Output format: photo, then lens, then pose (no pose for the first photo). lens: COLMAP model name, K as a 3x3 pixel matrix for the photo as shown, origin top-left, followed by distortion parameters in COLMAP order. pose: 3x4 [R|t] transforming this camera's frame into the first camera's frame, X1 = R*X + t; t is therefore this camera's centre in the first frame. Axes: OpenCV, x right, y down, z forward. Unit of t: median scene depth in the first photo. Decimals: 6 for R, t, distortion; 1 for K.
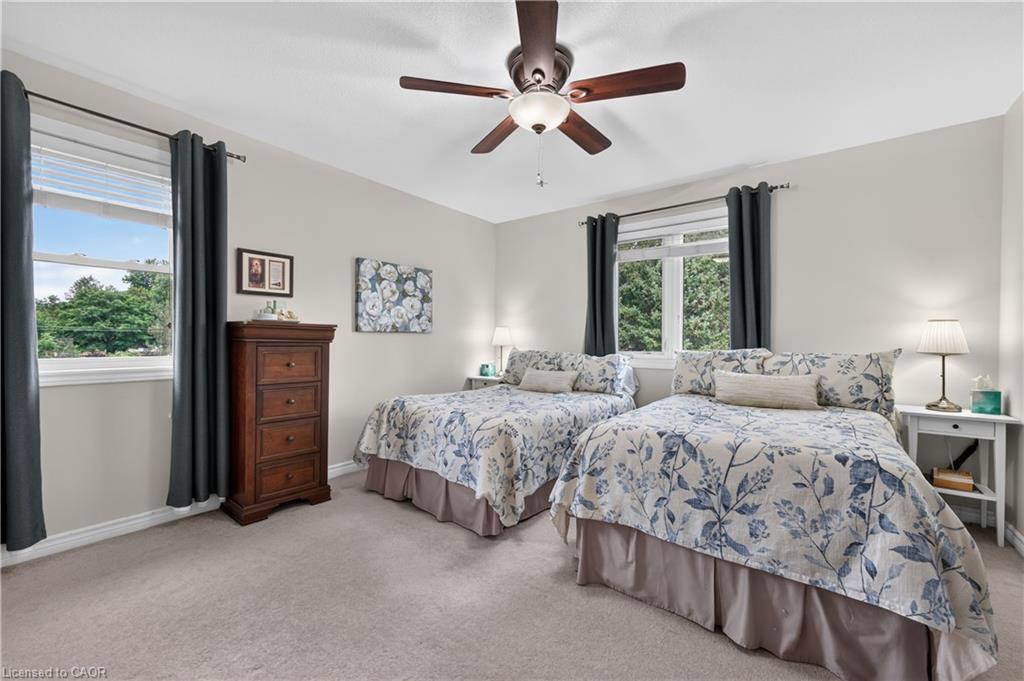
lens RADIAL K [[413.8, 0, 511.9], [0, 413.8, 344.3], [0, 0, 1]] dist [0.000022, 0.000337]
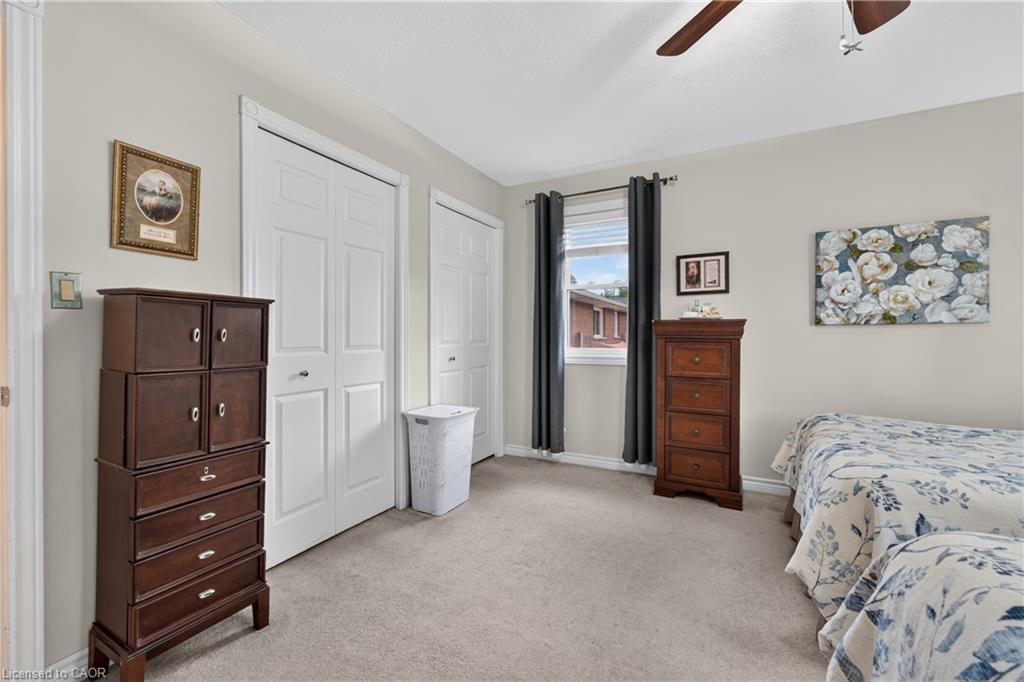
lens RADIAL K [[413.8, 0, 508.1], [0, 413.8, 335.5], [0, 0, 1]] dist [0.000022, 0.000337]
pose [[0.179873, -0.006626, -0.983668, 0.350792], [-0.008075, 0.999934, -0.008212, 0.001211], [0.983657, 0.009420, 0.179808, 0.307361]]
